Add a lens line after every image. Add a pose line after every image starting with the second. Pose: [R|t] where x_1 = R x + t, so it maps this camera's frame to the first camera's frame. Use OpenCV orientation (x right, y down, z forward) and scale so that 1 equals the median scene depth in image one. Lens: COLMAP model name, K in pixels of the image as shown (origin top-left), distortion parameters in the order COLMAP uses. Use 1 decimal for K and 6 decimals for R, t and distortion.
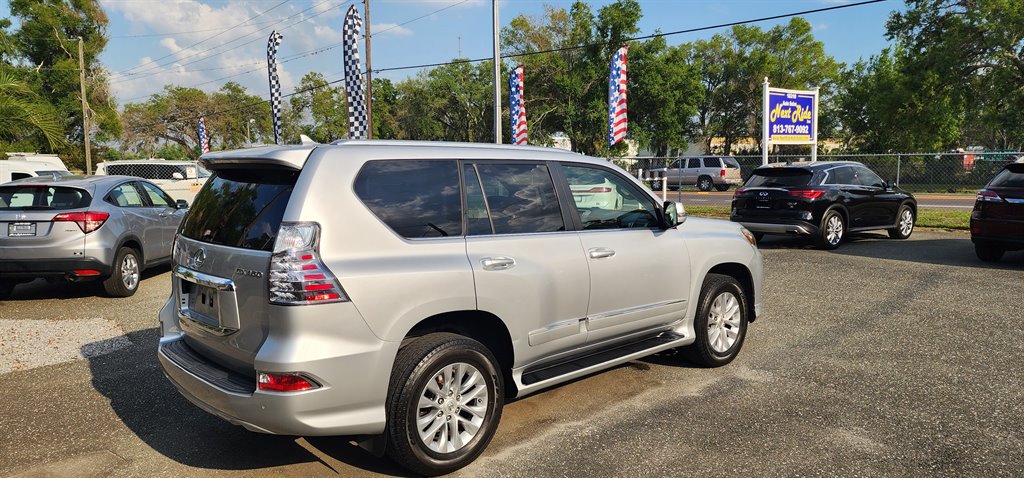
lens RADIAL K [[684.8, 0, 508.5], [0, 684.8, 262.0], [0, 0, 1]] dist [0.055245, -0.054597]
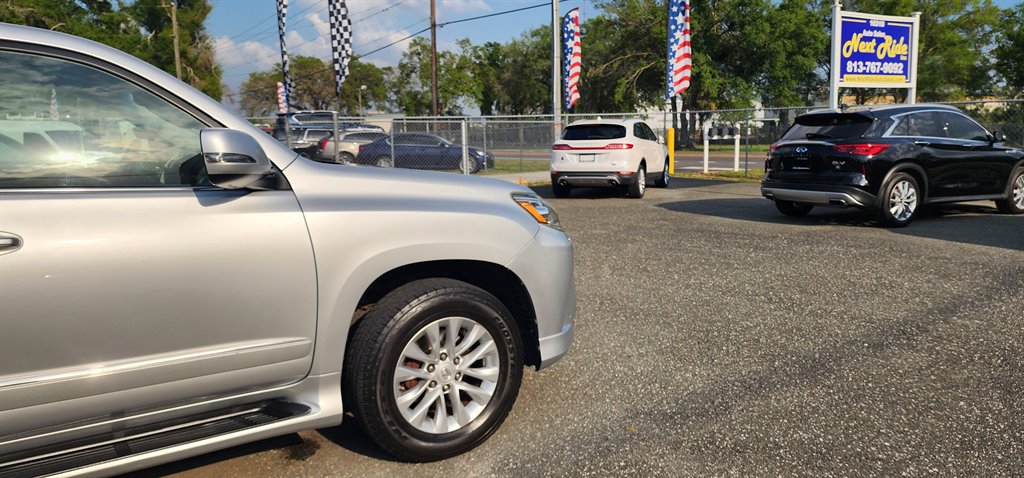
lens RADIAL K [[684.8, 0, 498.6], [0, 684.8, 273.6], [0, 0, 1]] dist [0.055245, -0.054597]
pose [[0.985410, 0.030646, -0.167416, 0.090952], [-0.019504, 0.997509, 0.067797, -0.005287], [0.169076, -0.063542, 0.983553, 0.106876]]
